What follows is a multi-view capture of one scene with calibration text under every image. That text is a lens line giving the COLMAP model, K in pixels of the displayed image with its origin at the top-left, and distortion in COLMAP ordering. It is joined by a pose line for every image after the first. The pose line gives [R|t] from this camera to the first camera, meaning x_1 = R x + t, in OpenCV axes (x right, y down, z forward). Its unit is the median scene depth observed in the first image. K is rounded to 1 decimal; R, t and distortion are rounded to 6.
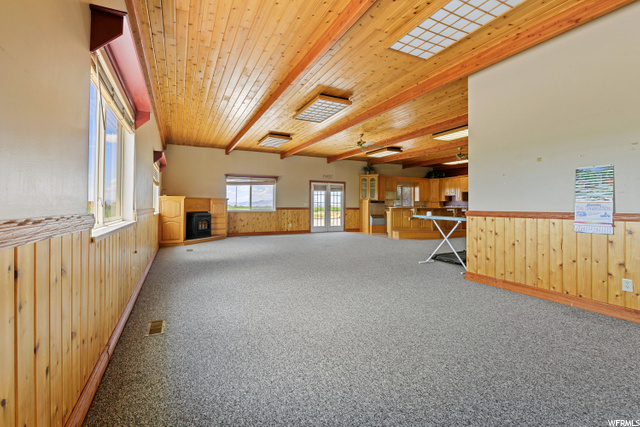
lens RADIAL K [[282.1, 0, 314.9], [0, 282.1, 204.8], [0, 0, 1]] dist [-0.000989, 0.000448]
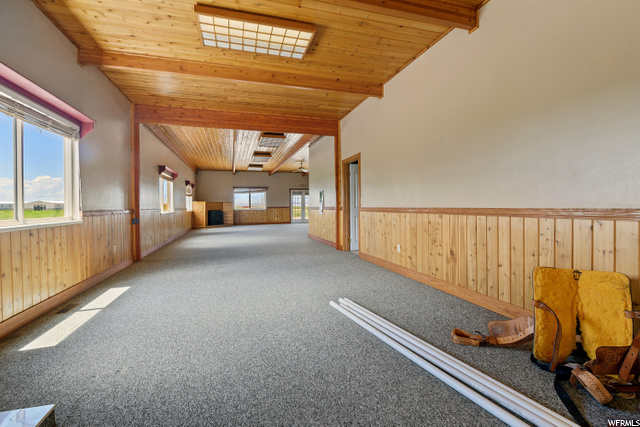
lens RADIAL K [[282.1, 0, 315.1], [0, 282.1, 209.6], [0, 0, 1]] dist [-0.000989, 0.000448]
pose [[0.986730, -0.014185, -0.161750, 0.378229], [0.017030, 0.999724, 0.016214, 0.003200], [0.161475, -0.018753, 0.986699, -0.486400]]
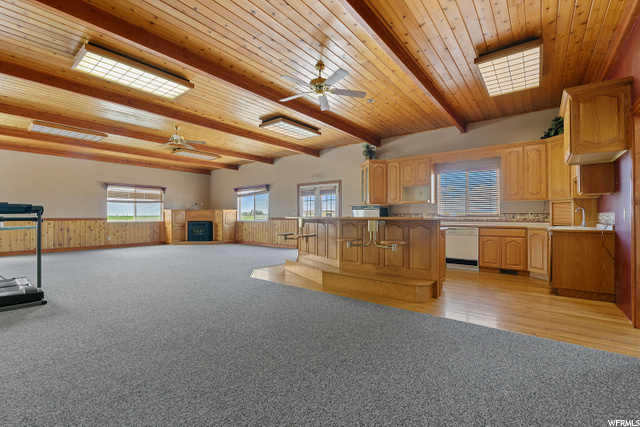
lens RADIAL K [[282.1, 0, 317.2], [0, 282.1, 215.2], [0, 0, 1]] dist [-0.000989, 0.000448]
pose [[0.440670, -0.013215, -0.897572, 0.789267], [0.008794, 0.999907, -0.010404, 0.013053], [0.897626, -0.003309, 0.440746, 0.737059]]
